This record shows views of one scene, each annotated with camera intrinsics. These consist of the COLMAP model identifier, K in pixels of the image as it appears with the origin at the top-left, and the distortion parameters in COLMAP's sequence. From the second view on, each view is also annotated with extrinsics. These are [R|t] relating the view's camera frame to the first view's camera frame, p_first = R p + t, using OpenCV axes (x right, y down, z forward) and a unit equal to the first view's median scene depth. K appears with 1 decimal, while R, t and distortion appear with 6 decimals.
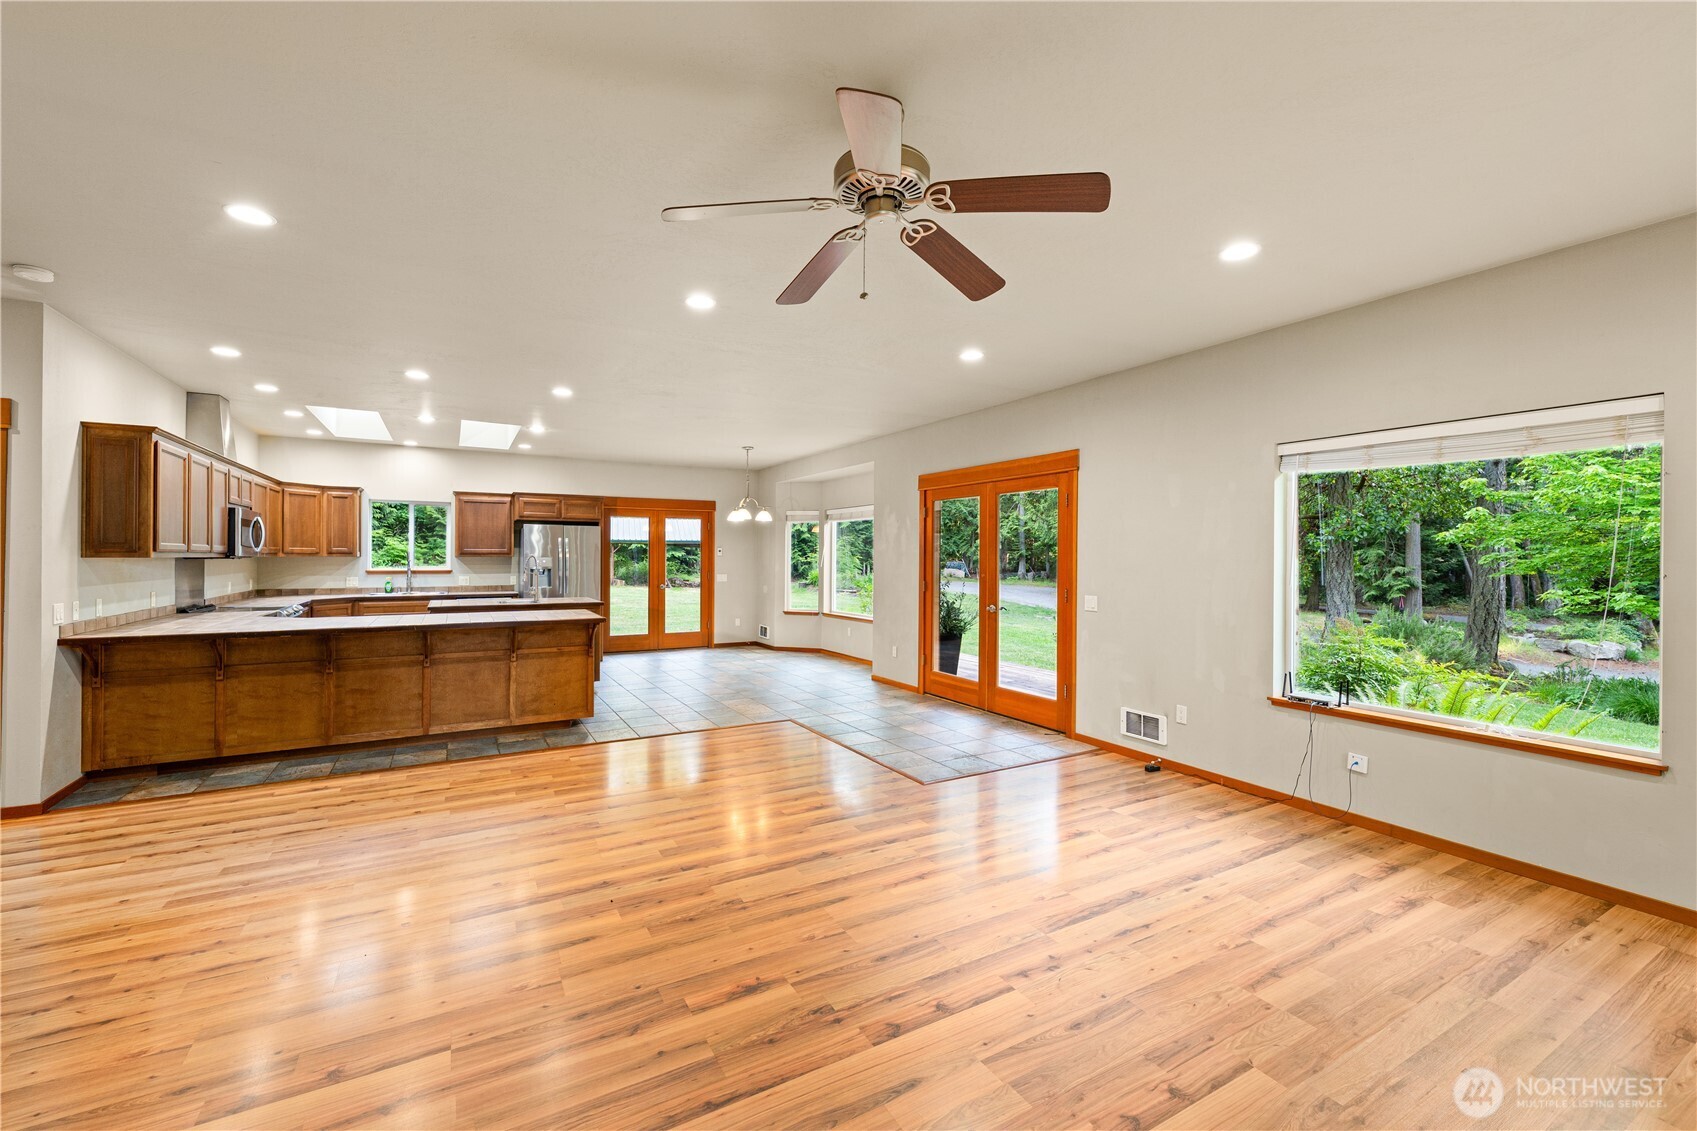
lens RADIAL K [[701.1, 0, 842.7], [0, 701.1, 561.1], [0, 0, 1]] dist [0.005007, -0.003112]
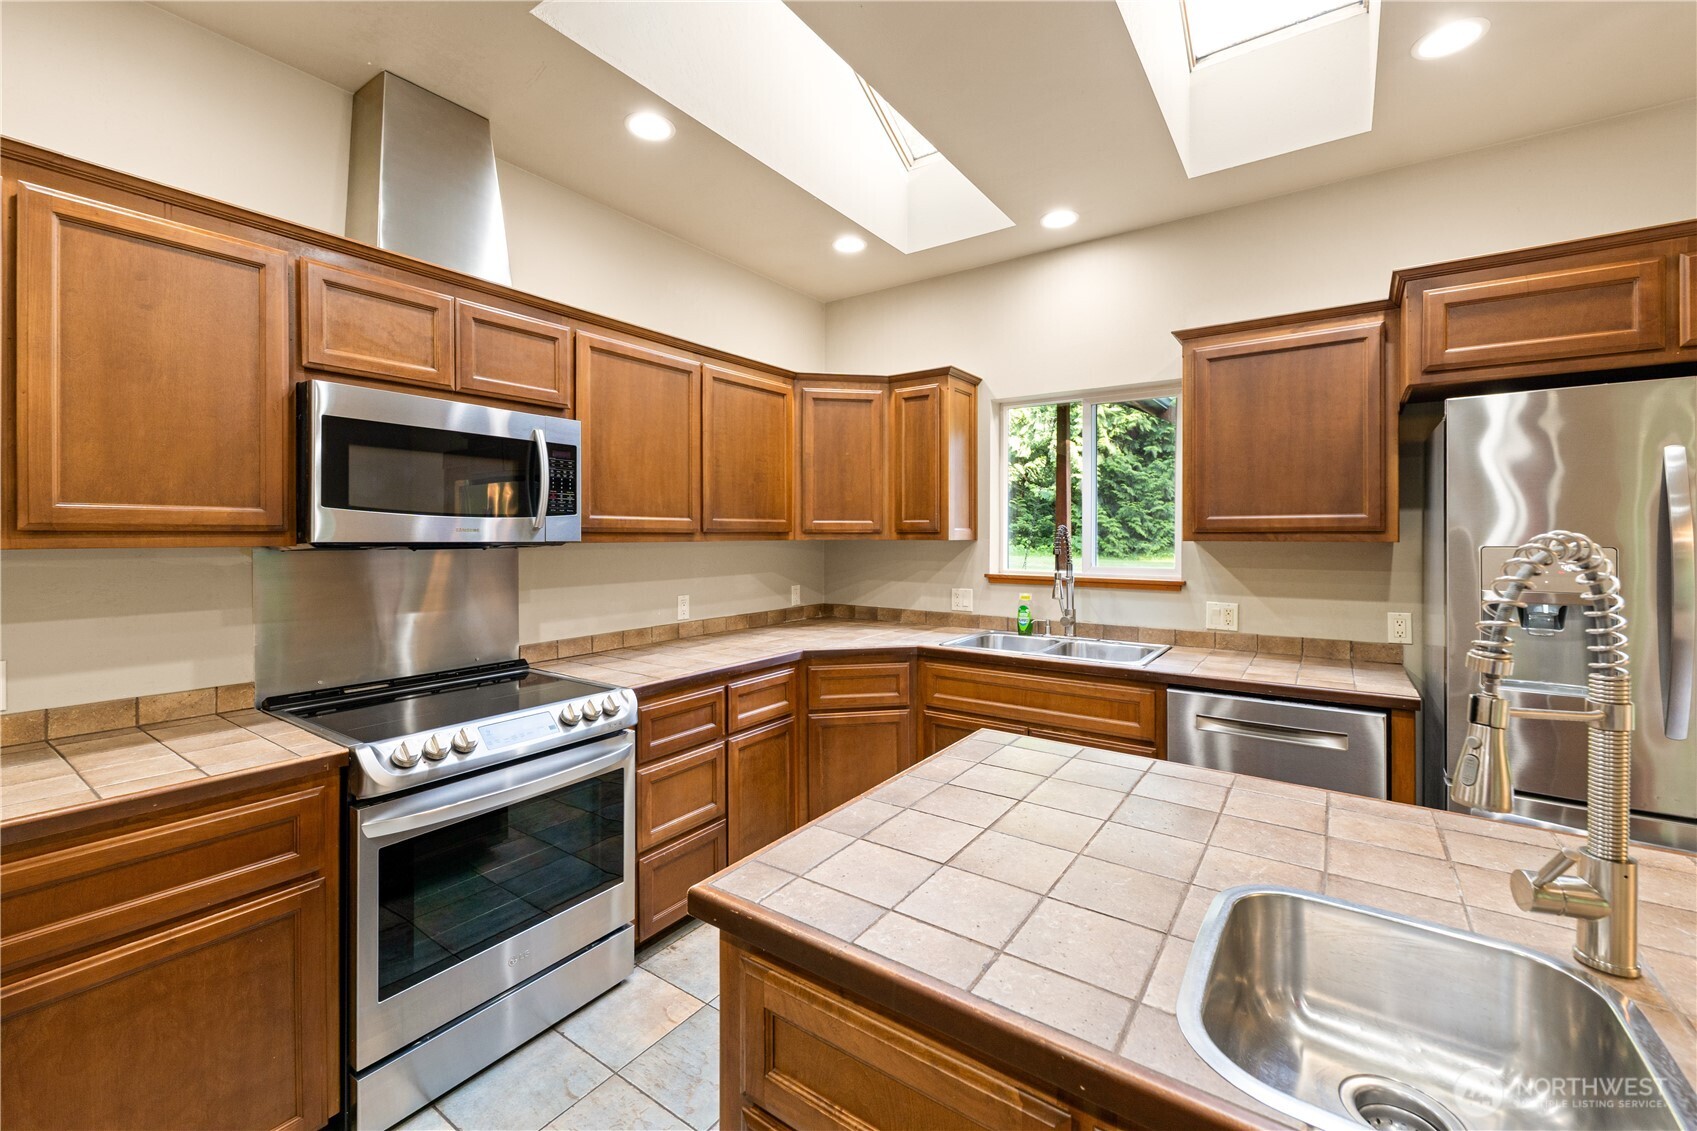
lens RADIAL K [[701.1, 0, 841.6], [0, 701.1, 538.9], [0, 0, 1]] dist [0.005007, -0.003112]
pose [[0.428091, 0.003265, -0.903730, -0.359096], [-0.003908, 0.999991, 0.001762, -0.008064], [0.903727, 0.002778, 0.428100, 0.783663]]
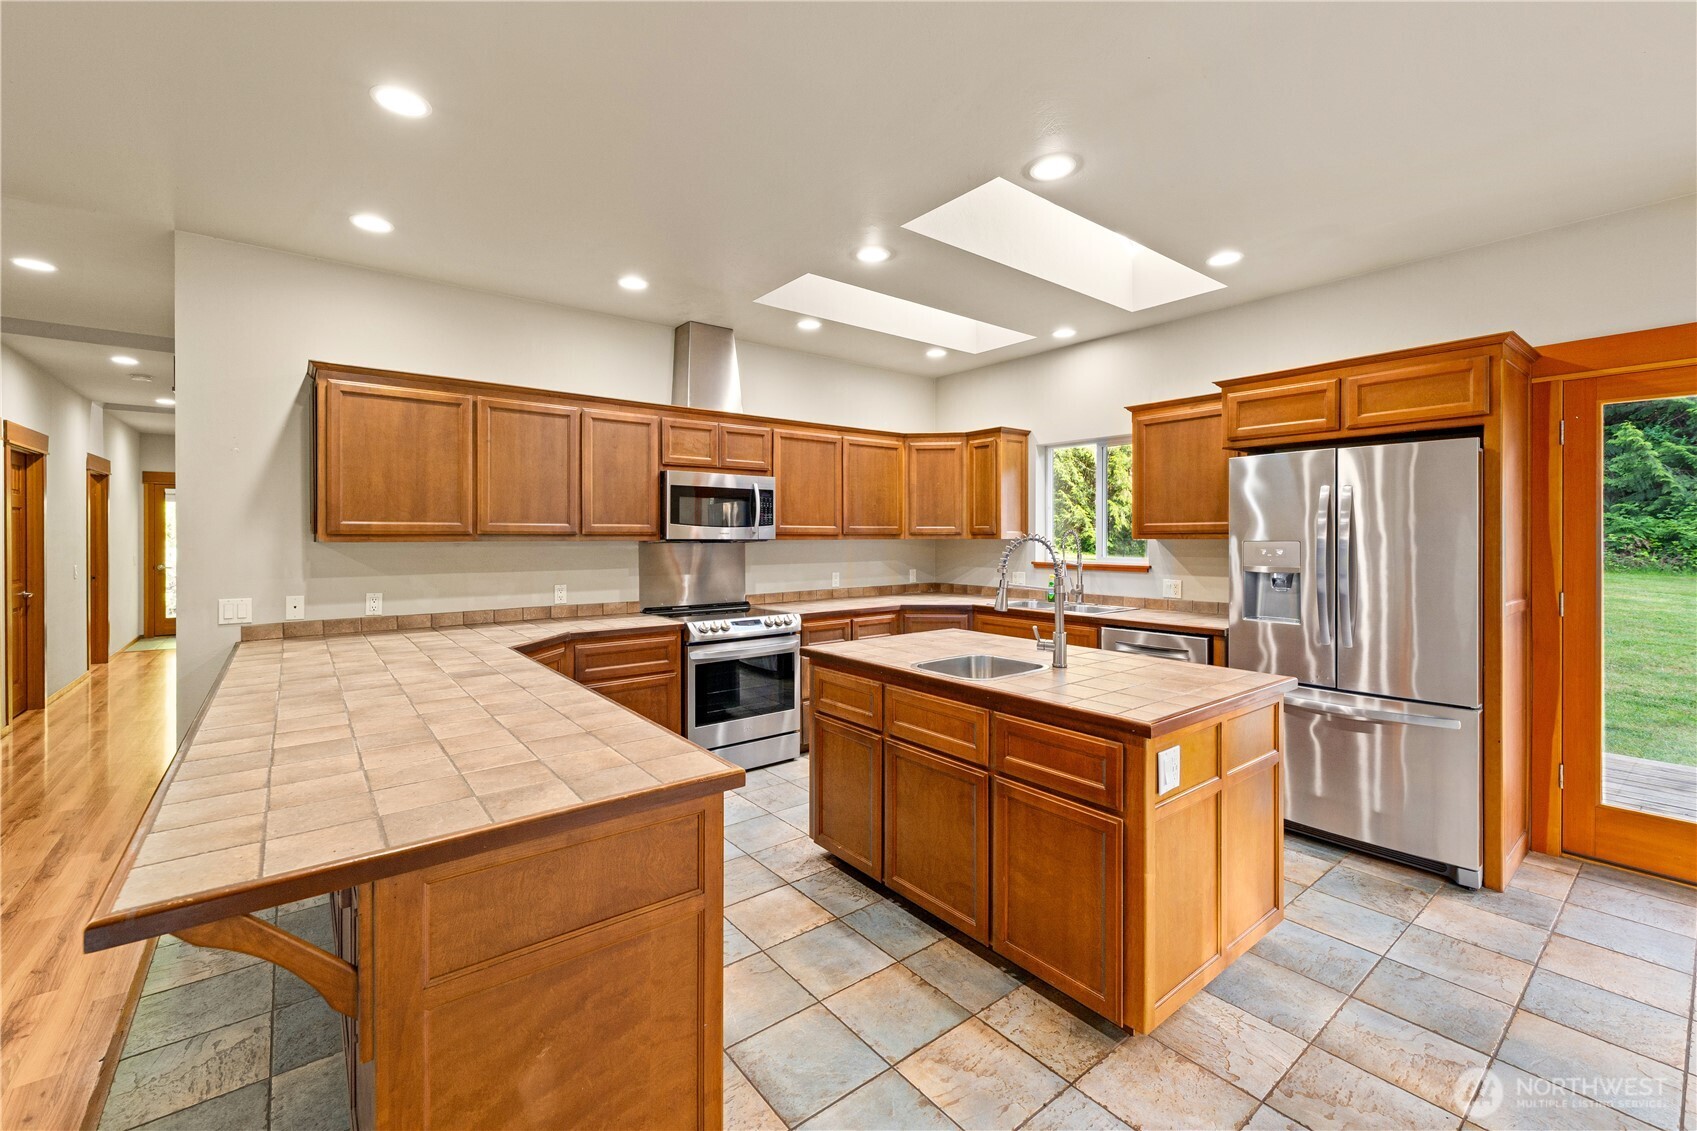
lens RADIAL K [[701.1, 0, 835.2], [0, 701.1, 536.3], [0, 0, 1]] dist [0.005007, -0.003112]
pose [[0.151464, -0.003435, -0.988457, -0.101593], [-0.003524, 0.999986, -0.004016, -0.006200], [0.988456, 0.004092, 0.151450, 0.772515]]
